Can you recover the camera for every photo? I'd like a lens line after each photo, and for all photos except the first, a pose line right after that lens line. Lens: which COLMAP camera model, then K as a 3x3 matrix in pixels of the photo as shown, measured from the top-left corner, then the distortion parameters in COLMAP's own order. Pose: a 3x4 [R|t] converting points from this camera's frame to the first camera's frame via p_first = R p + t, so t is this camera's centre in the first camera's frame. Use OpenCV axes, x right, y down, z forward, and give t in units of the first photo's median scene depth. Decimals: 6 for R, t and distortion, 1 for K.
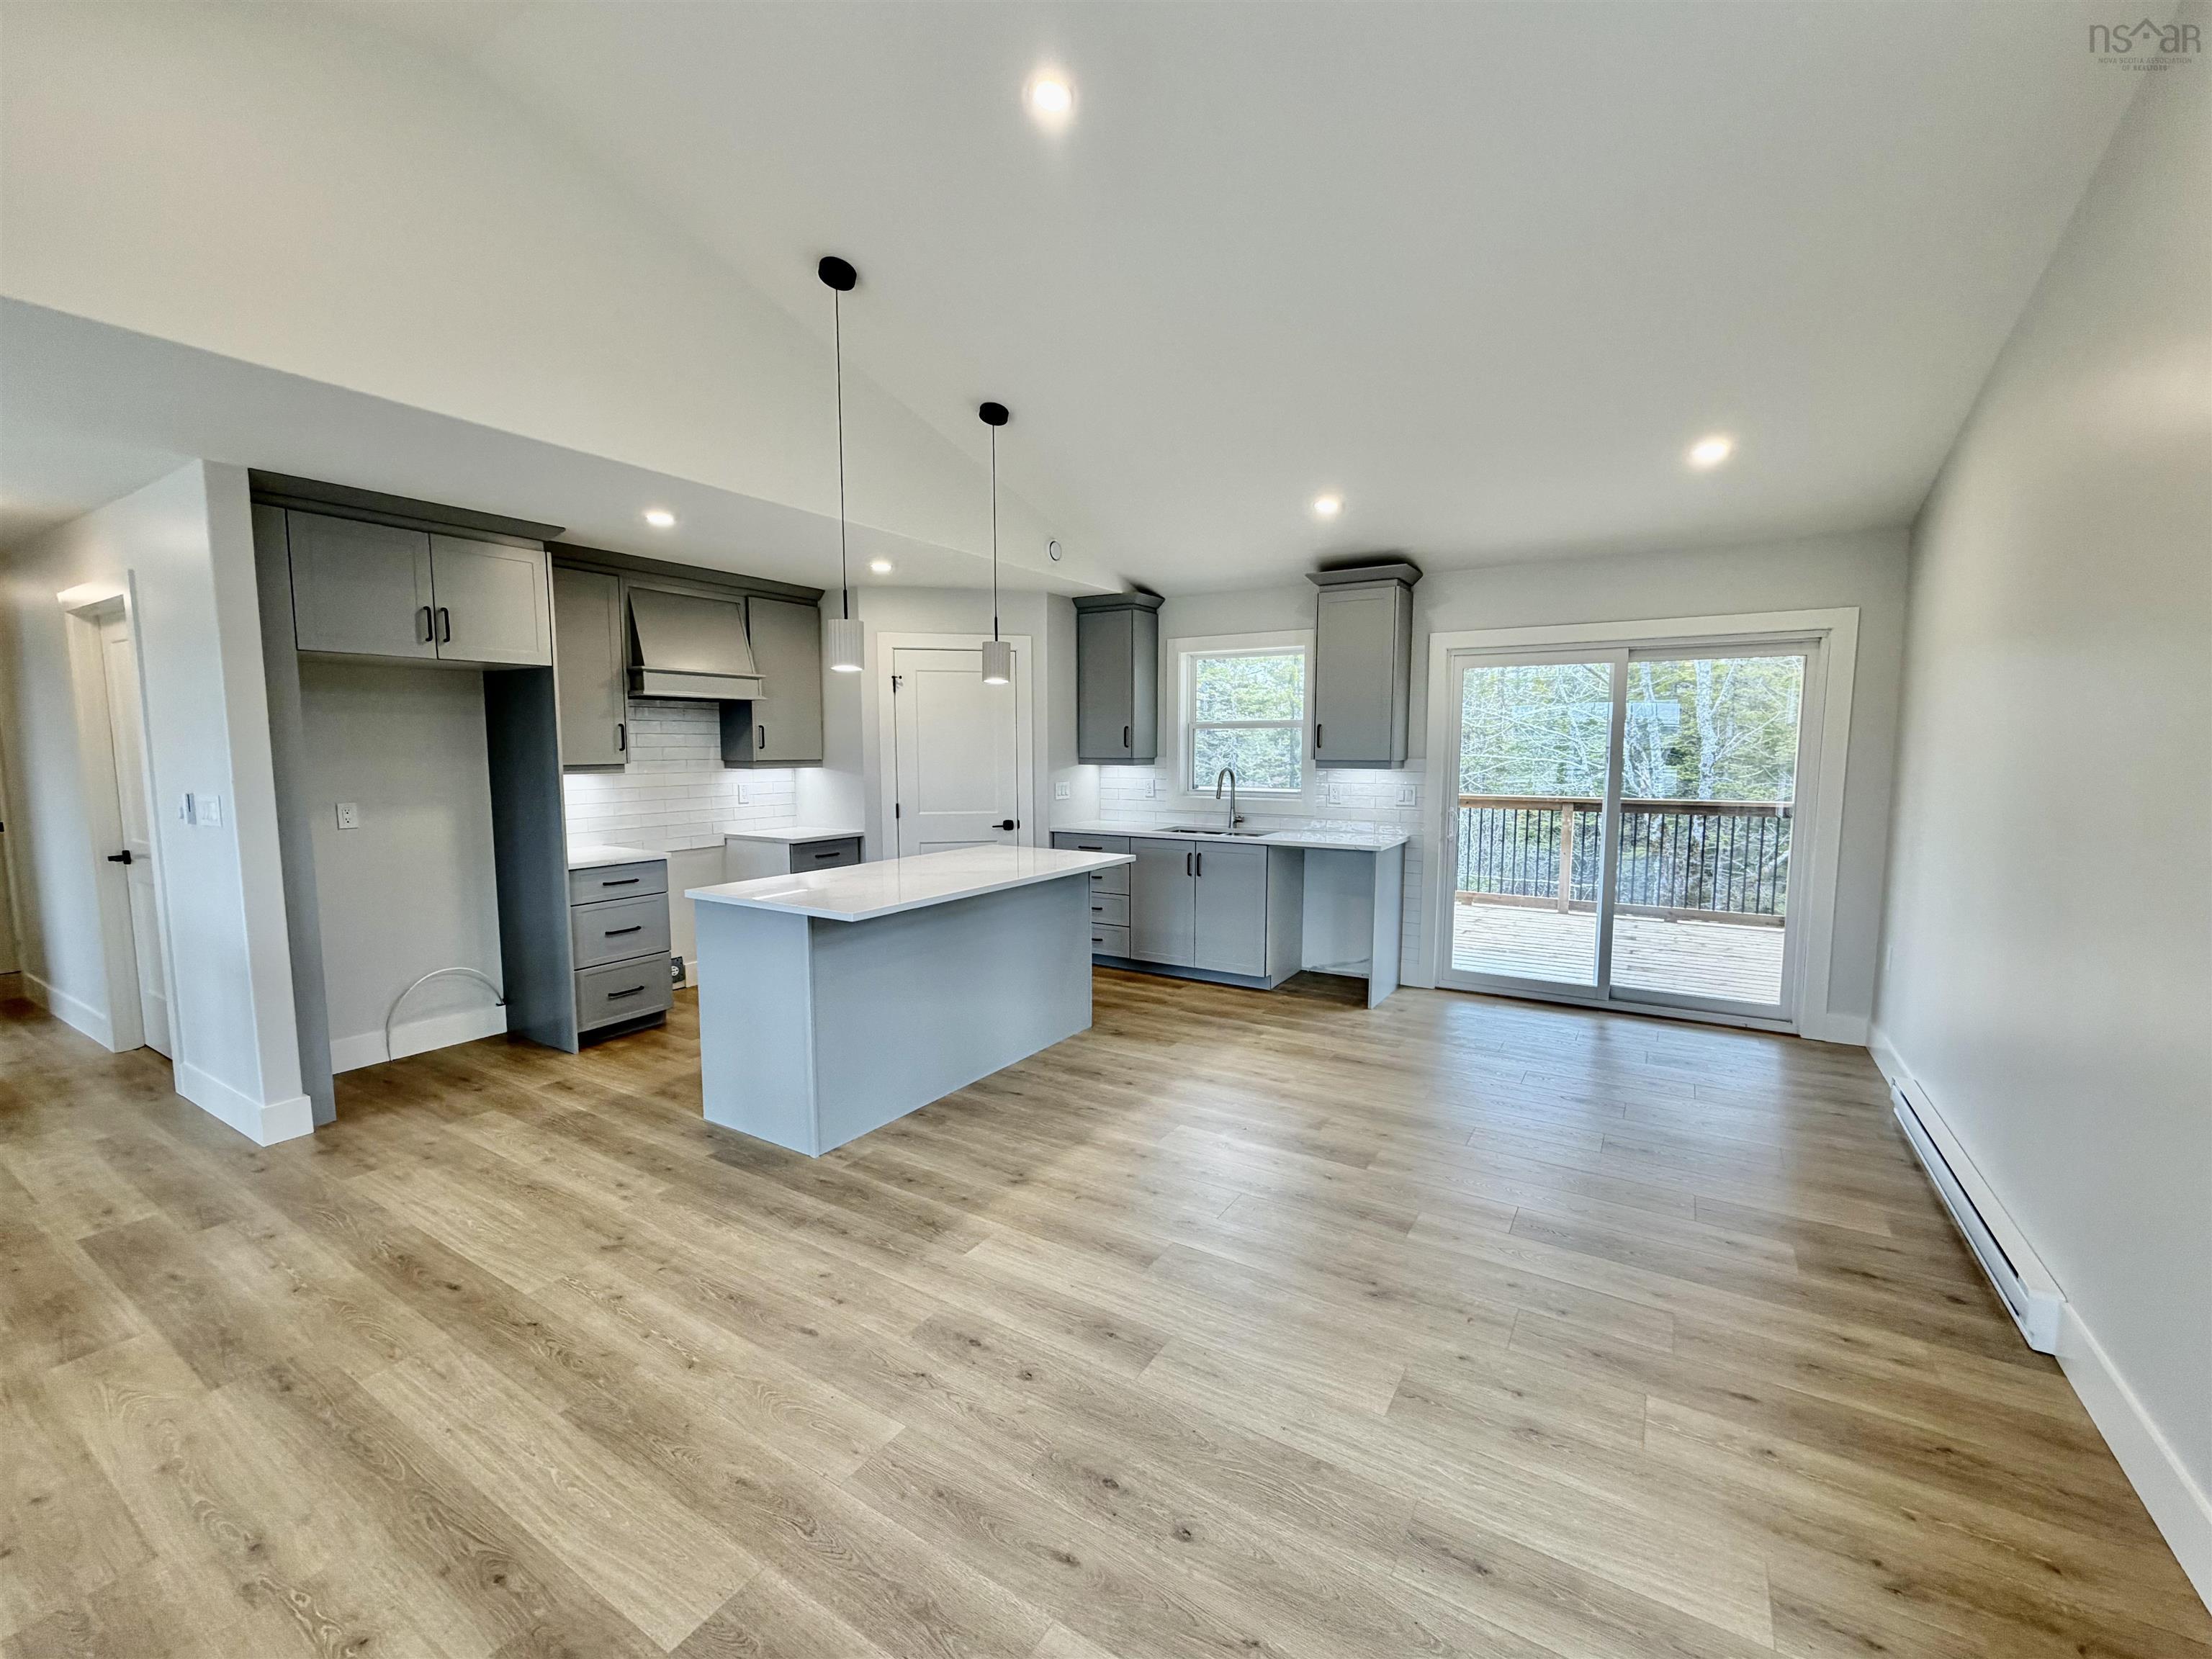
lens RADIAL K [[919.7, 0, 1105.8], [0, 919.7, 832.1], [0, 0, 1]] dist [-0.000773, -0.000312]
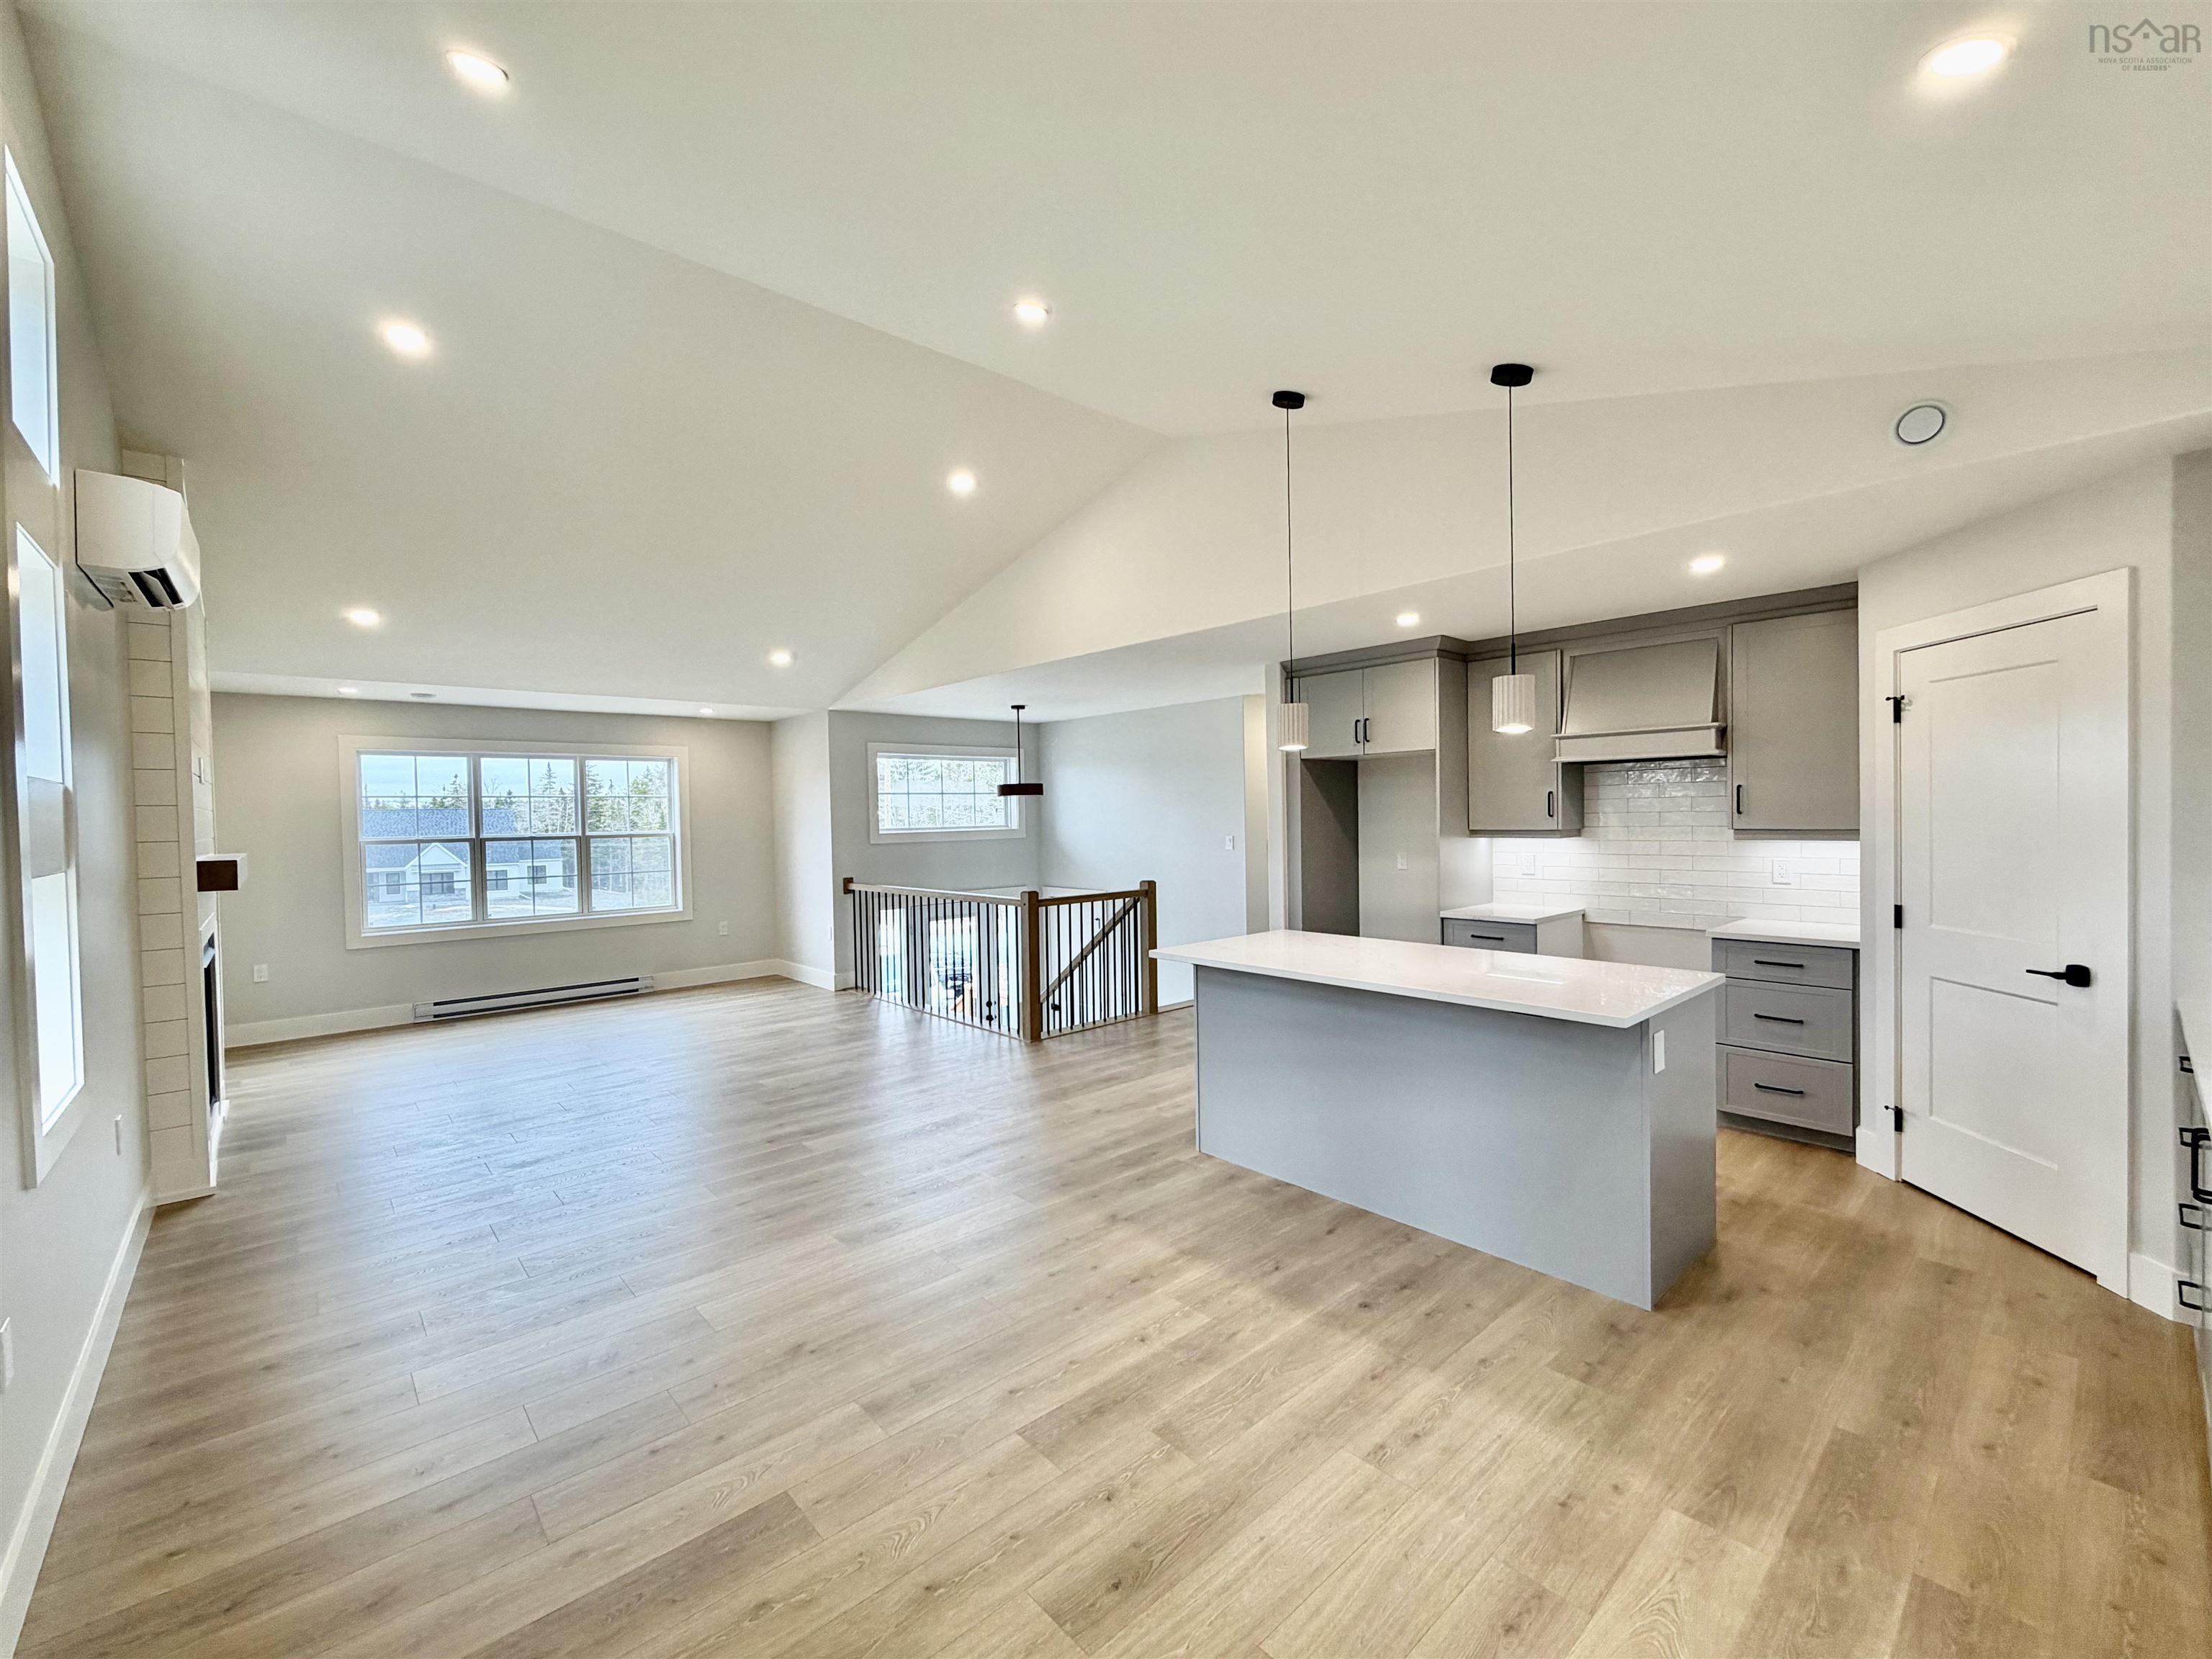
lens RADIAL K [[919.7, 0, 1105.8], [0, 919.7, 832.1], [0, 0, 1]] dist [-0.000773, -0.000312]
pose [[-0.278132, 0.025847, -0.960195, 0.858172], [-0.074817, 0.996018, 0.048483, -0.118430], [0.957625, 0.085324, -0.275090, 1.132418]]
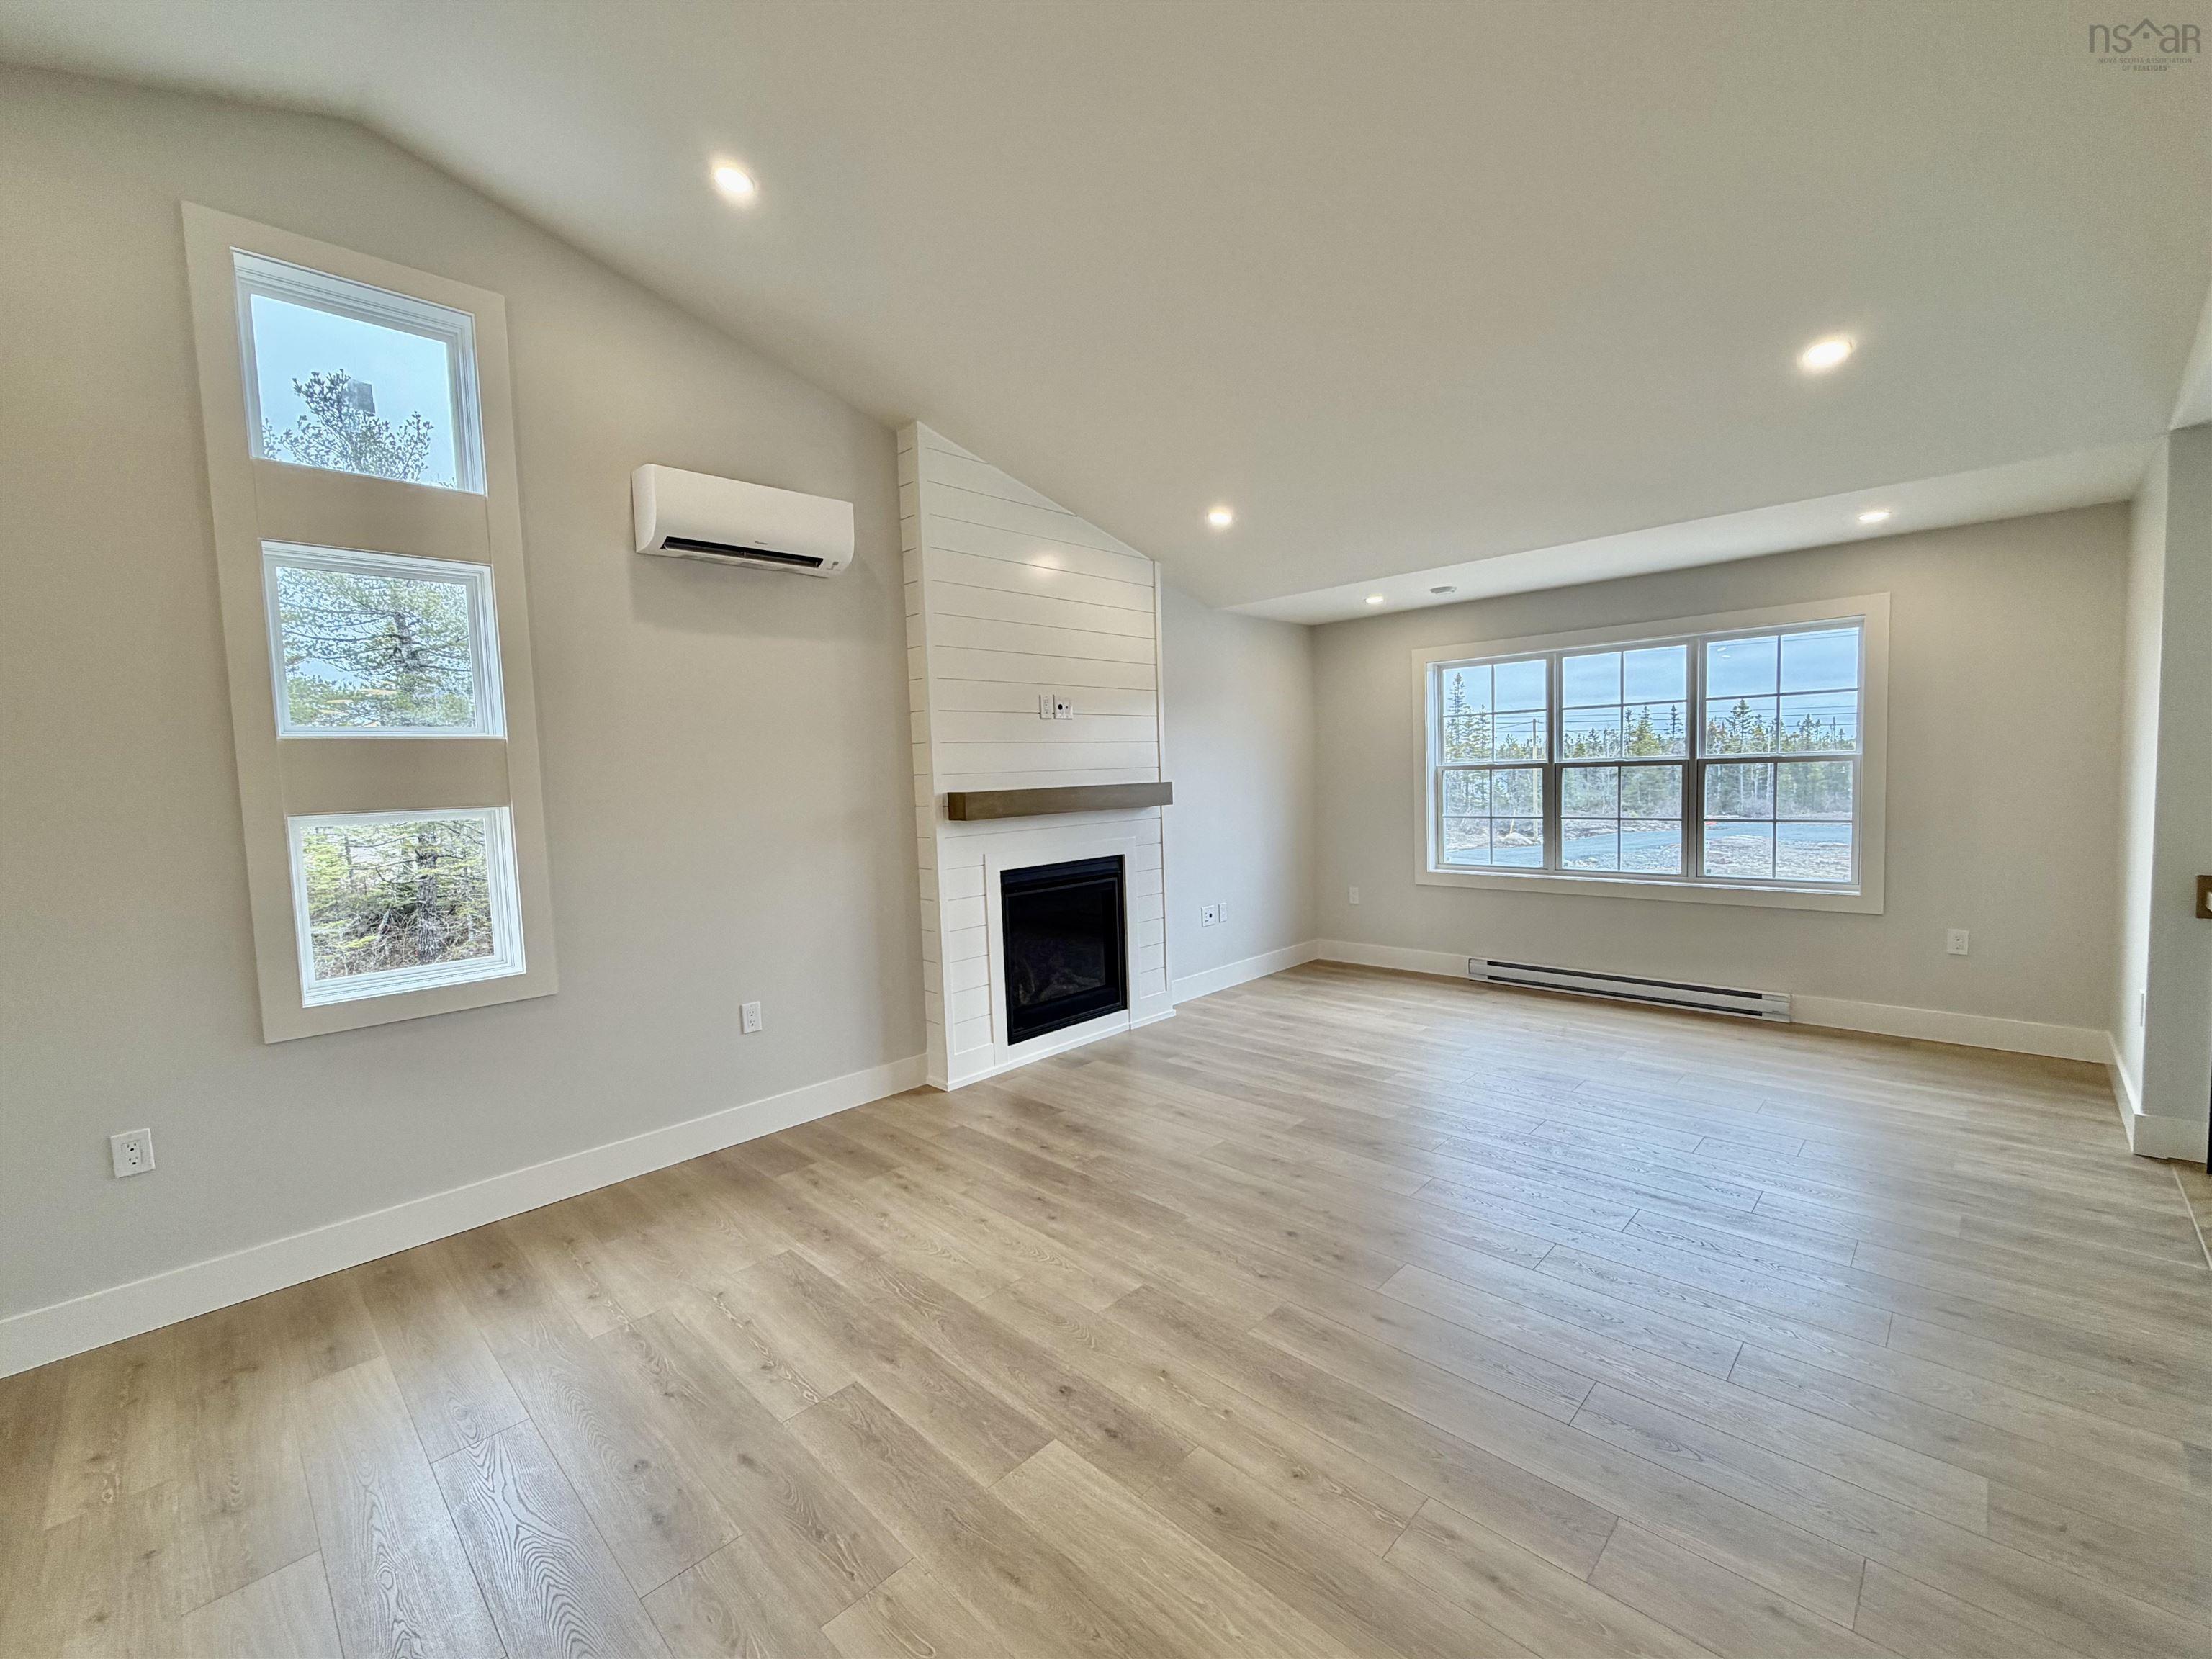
lens RADIAL K [[919.7, 0, 1105.8], [0, 919.7, 832.1], [0, 0, 1]] dist [-0.000773, -0.000312]
pose [[-0.975898, 0.021197, 0.217196, -0.371685], [0.057098, 0.985402, 0.160381, -0.080027], [-0.210626, 0.168917, -0.962862, 0.922450]]
